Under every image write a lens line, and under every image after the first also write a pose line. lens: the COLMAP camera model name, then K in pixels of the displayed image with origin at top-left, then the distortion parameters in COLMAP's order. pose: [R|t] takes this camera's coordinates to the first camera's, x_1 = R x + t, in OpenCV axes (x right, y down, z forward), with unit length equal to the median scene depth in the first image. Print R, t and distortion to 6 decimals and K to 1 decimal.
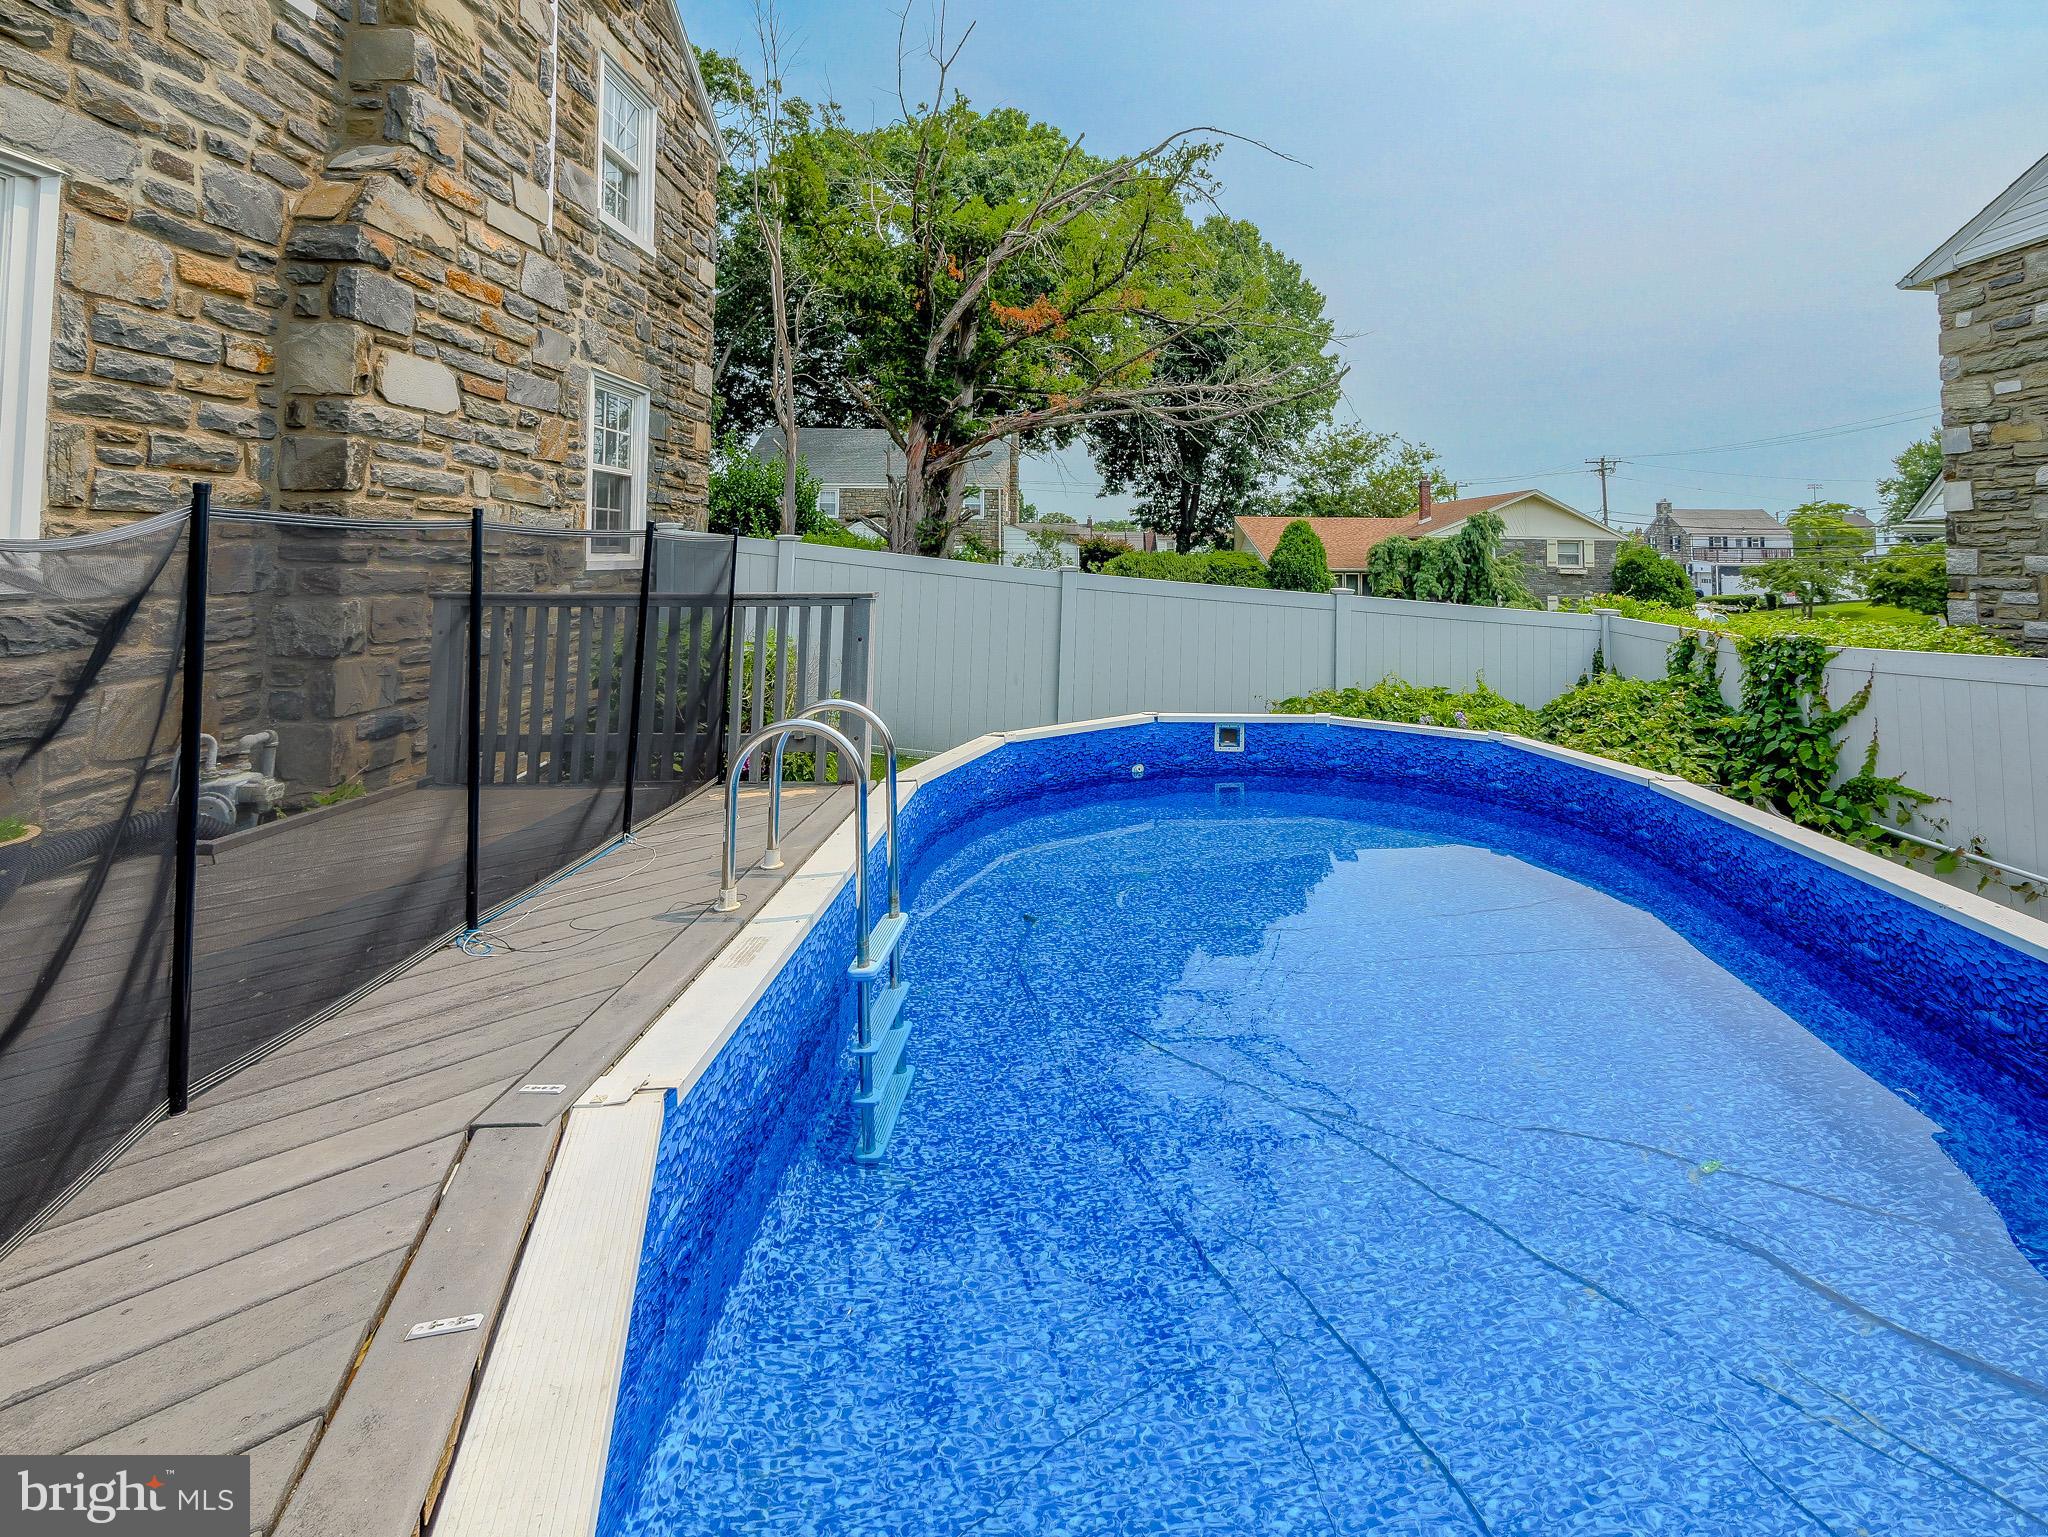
lens RADIAL K [[923.8, 0, 1120.7], [0, 923.8, 511.8], [0, 0, 1]] dist [0.008617, -0.004803]
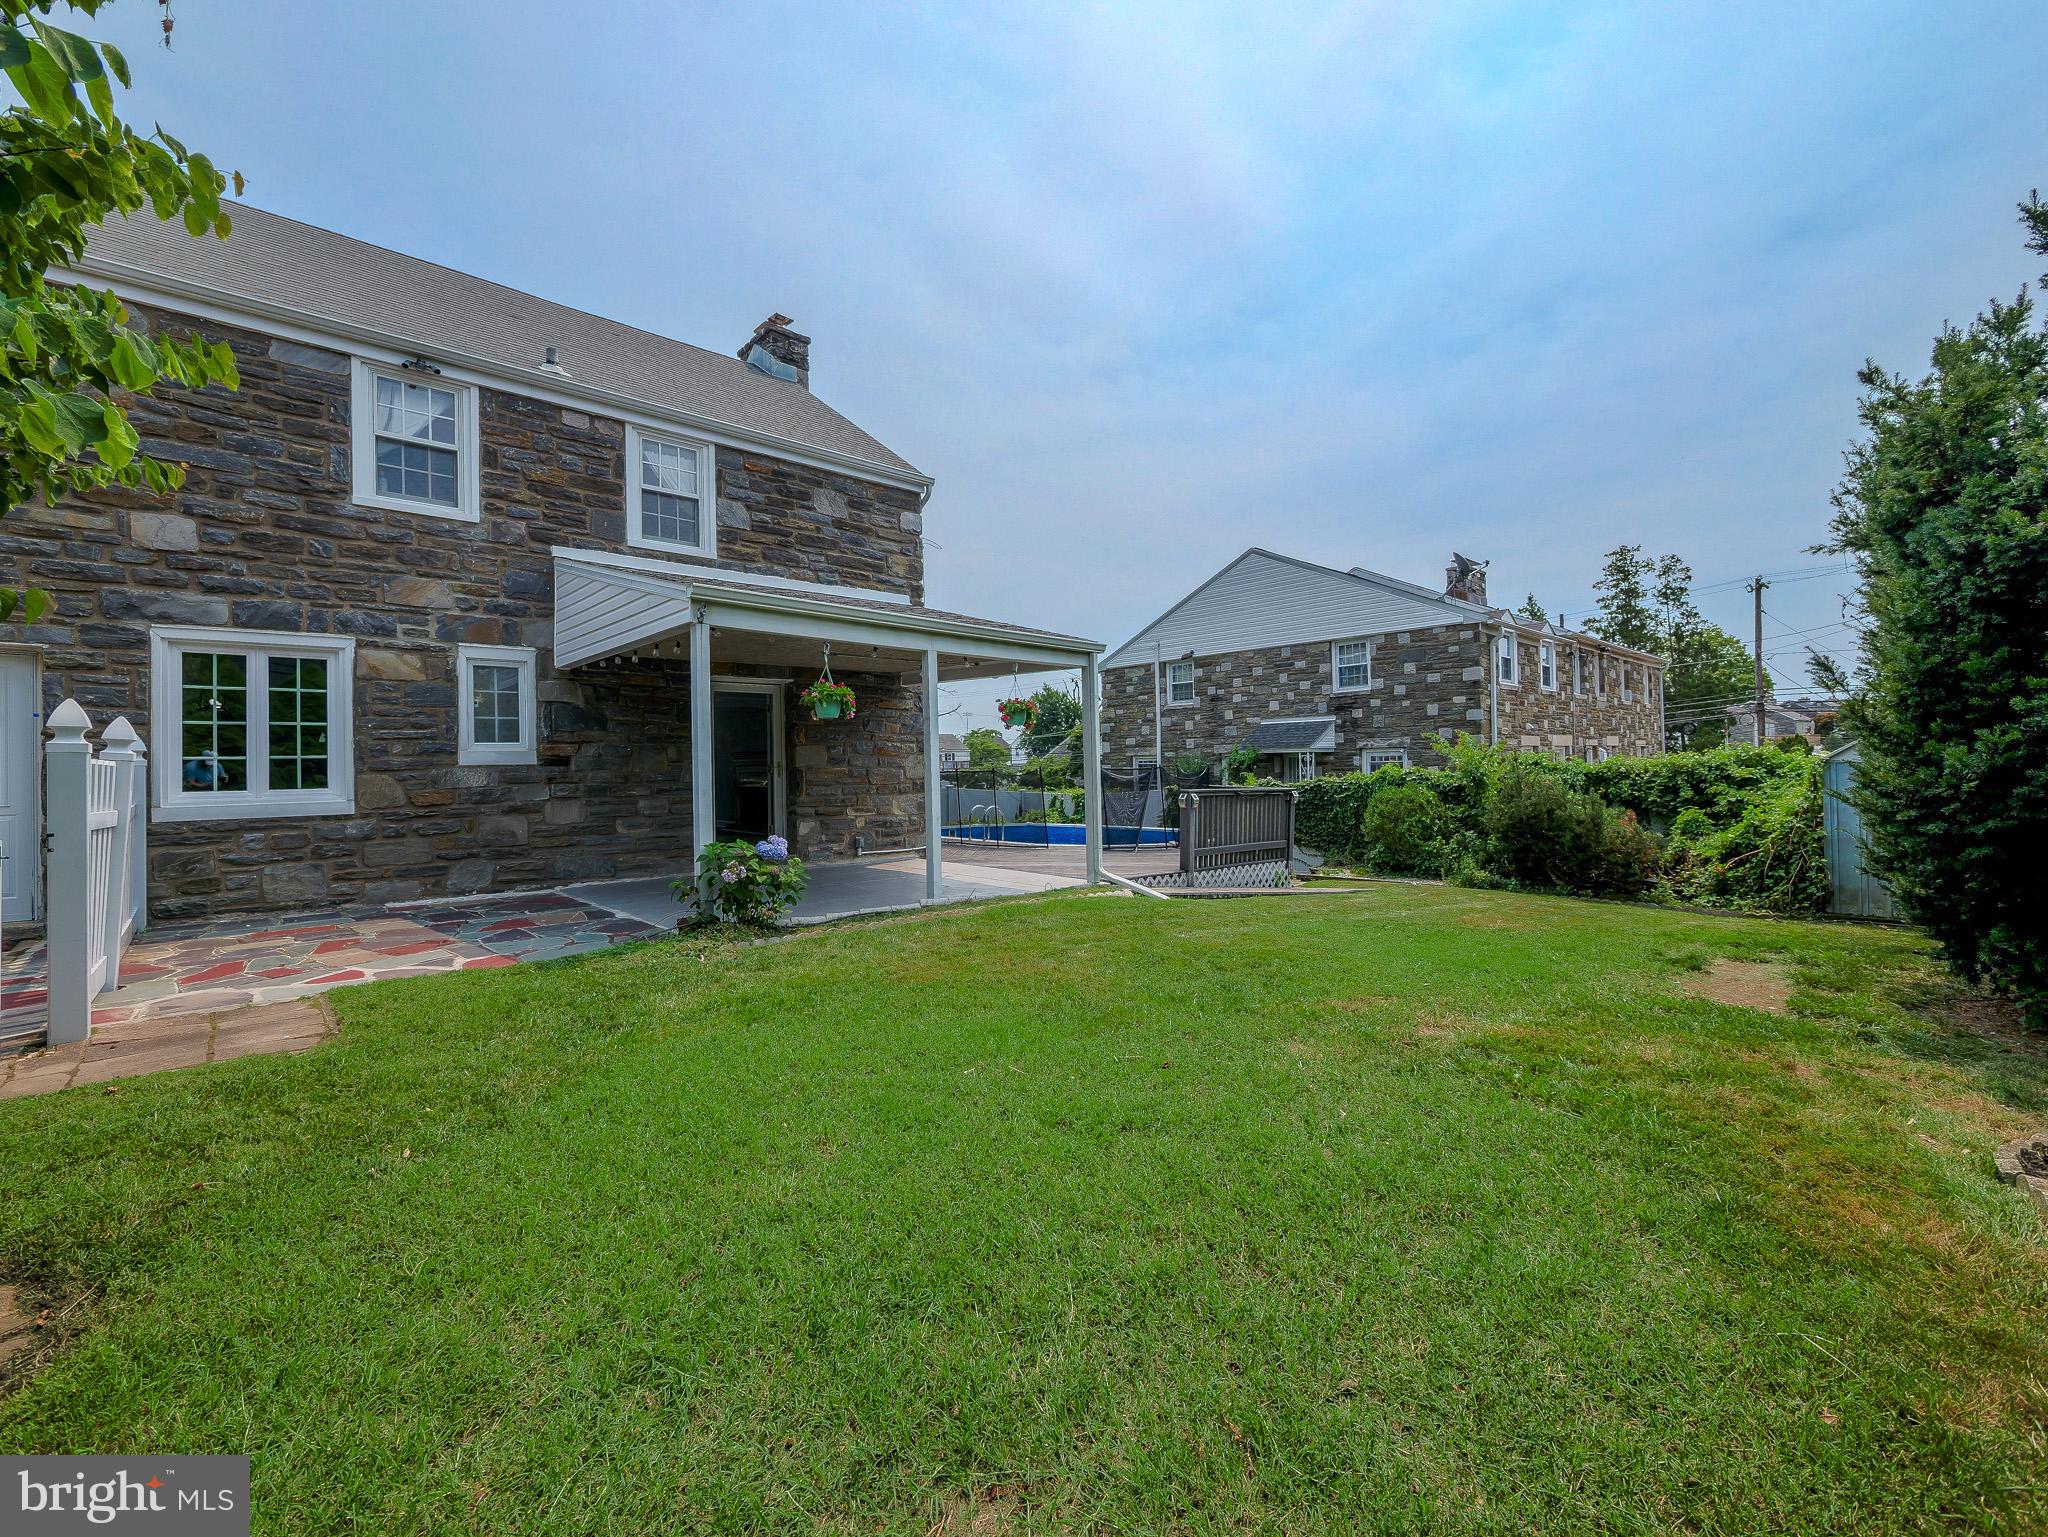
lens RADIAL K [[859.3, 0, 1022.2], [0, 859.3, 759.4], [0, 0, 1]] dist [-0.008816, 0.001377]
pose [[0.755869, -0.014325, 0.654566, -1.331081], [-0.008019, 0.999483, 0.031134, -0.077242], [-0.654674, -0.028783, 0.755364, -1.090343]]
